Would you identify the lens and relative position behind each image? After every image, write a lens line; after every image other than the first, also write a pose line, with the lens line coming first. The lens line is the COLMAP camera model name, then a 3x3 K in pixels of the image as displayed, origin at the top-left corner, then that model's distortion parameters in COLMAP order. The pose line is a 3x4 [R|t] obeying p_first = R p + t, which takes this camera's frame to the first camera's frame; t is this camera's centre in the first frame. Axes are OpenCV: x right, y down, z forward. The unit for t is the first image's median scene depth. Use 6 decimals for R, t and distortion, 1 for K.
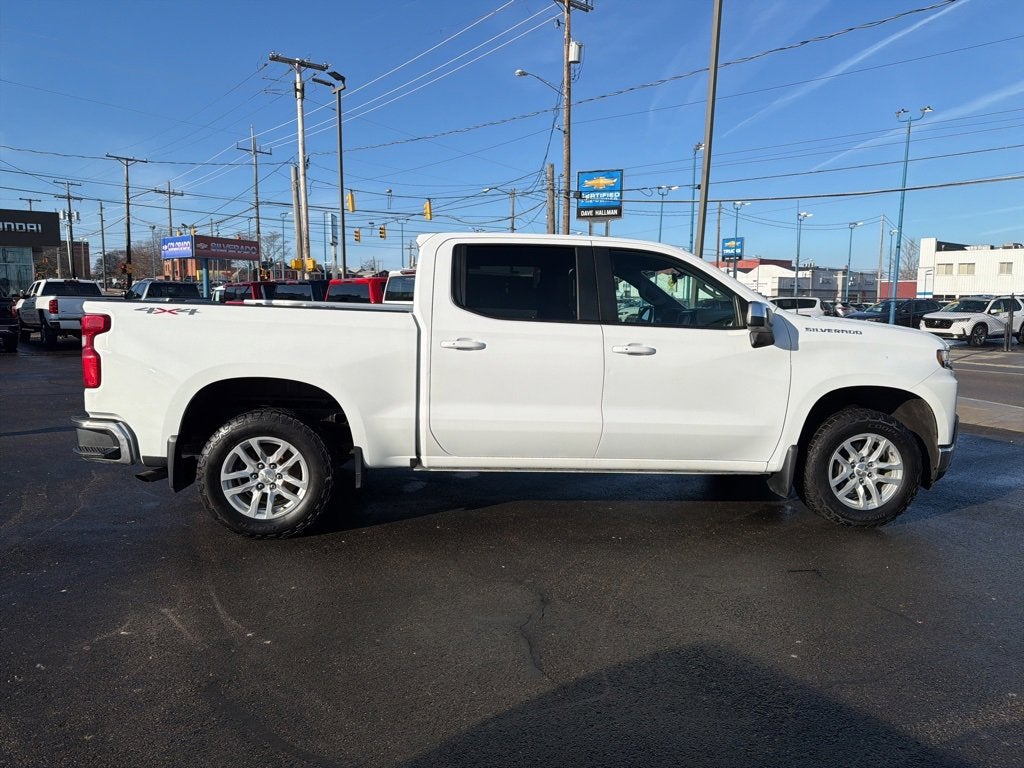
lens RADIAL K [[729.5, 0, 509.2], [0, 729.5, 386.5], [0, 0, 1]] dist [0.012900, -0.032607]
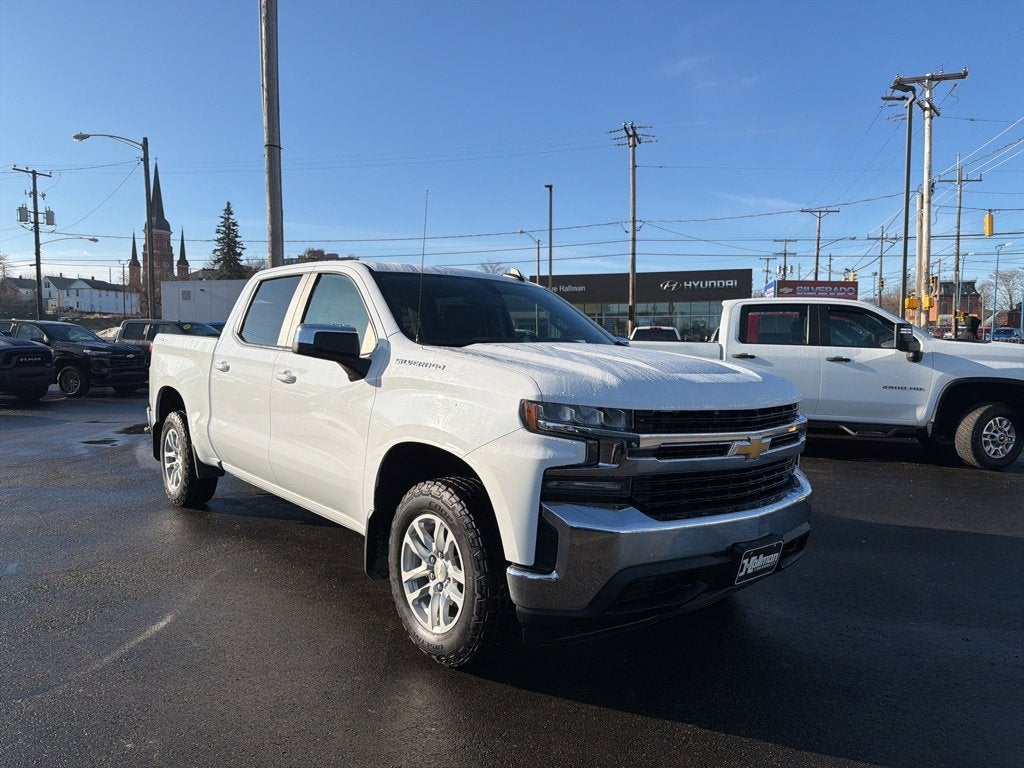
lens RADIAL K [[729.5, 0, 506.9], [0, 729.5, 389.9], [0, 0, 1]] dist [0.012900, -0.032607]
pose [[0.560483, 0.043959, -0.826999, 0.170673], [-0.093218, 0.995593, -0.010255, -0.007856], [0.822903, 0.082839, 0.562111, 0.106273]]
